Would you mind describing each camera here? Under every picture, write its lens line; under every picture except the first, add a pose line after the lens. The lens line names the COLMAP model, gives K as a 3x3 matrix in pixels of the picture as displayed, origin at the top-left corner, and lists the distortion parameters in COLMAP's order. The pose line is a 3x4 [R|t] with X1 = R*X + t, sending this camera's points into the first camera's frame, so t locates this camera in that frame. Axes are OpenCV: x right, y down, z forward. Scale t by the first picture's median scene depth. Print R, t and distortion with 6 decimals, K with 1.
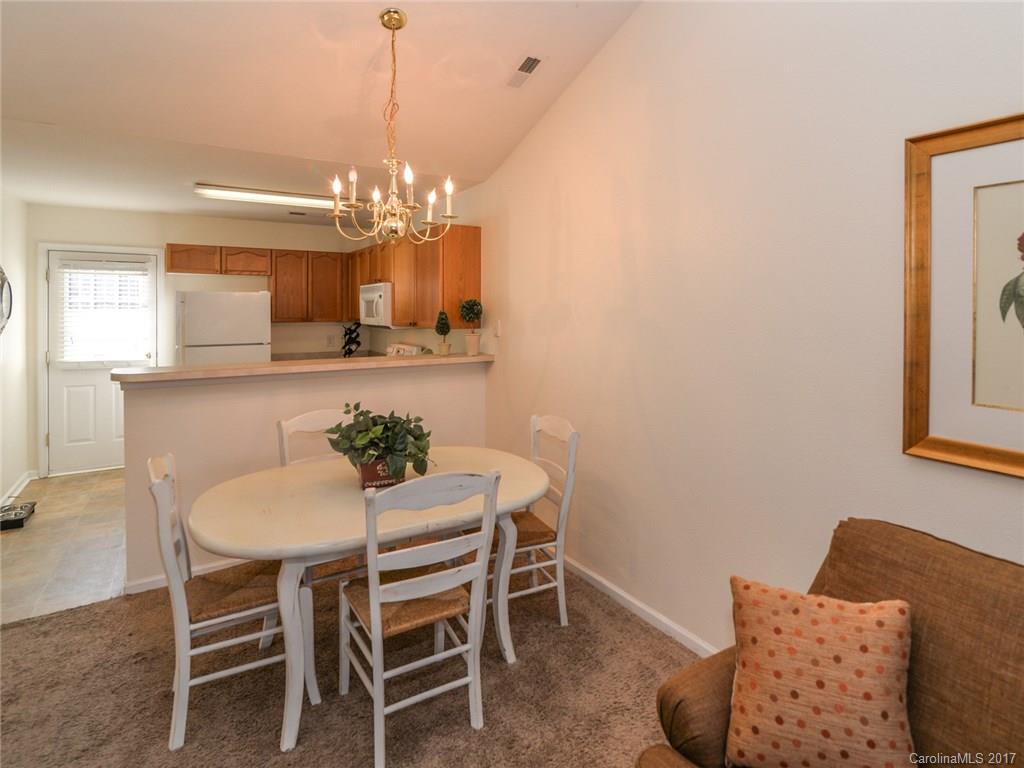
lens RADIAL K [[573.8, 0, 512.6], [0, 573.8, 321.6], [0, 0, 1]] dist [-0.003150, -0.001039]
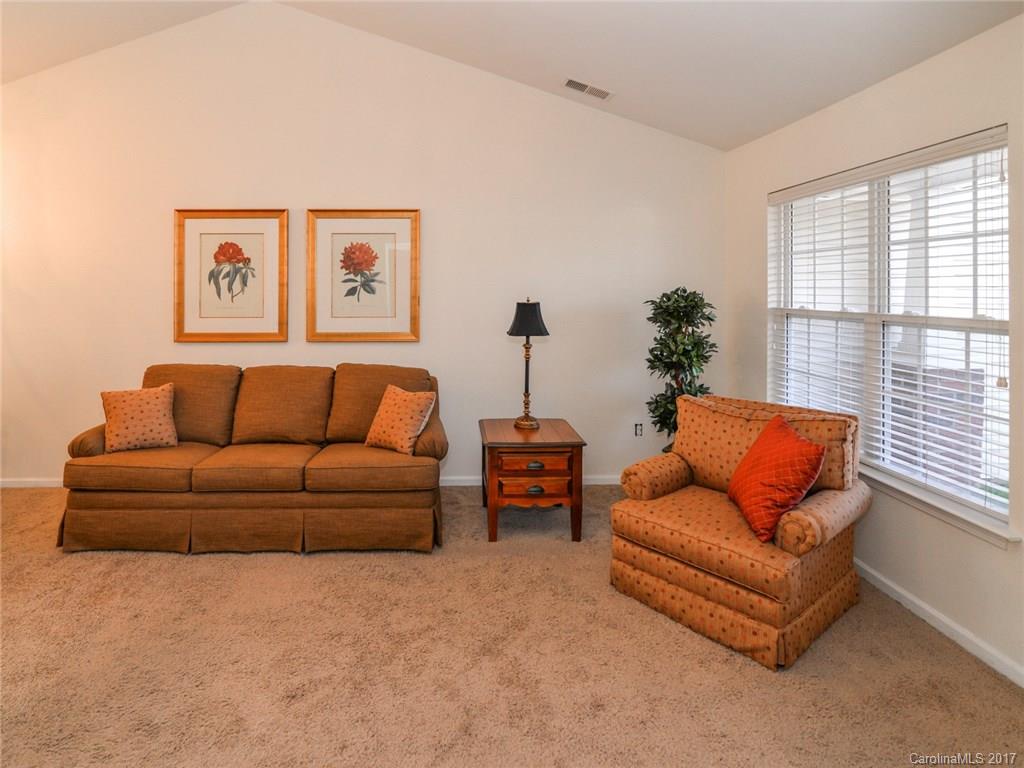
lens RADIAL K [[573.6, 0, 509.9], [0, 573.6, 288.0], [0, 0, 1]] dist [-0.005456, -0.000412]
pose [[0.465634, 0.000088, 0.884977, -0.416450], [0.025255, 0.999591, -0.013387, 0.040325], [-0.884617, 0.028583, 0.465442, -0.723514]]
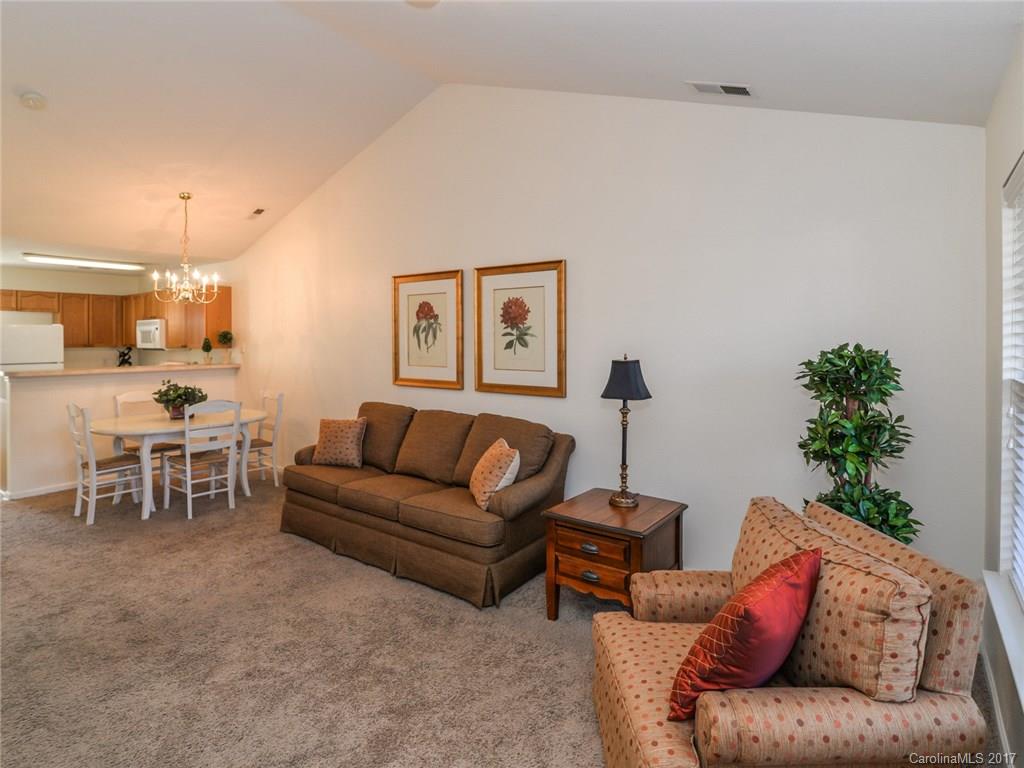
lens RADIAL K [[592.2, 0, 506.4], [0, 592.2, 340.7], [0, 0, 1]] dist [-0.008040, -0.001372]
pose [[0.926937, -0.004998, 0.375184, 0.049291], [0.012262, 0.999781, -0.016975, 0.035915], [-0.375017, 0.020335, 0.926795, -1.092920]]
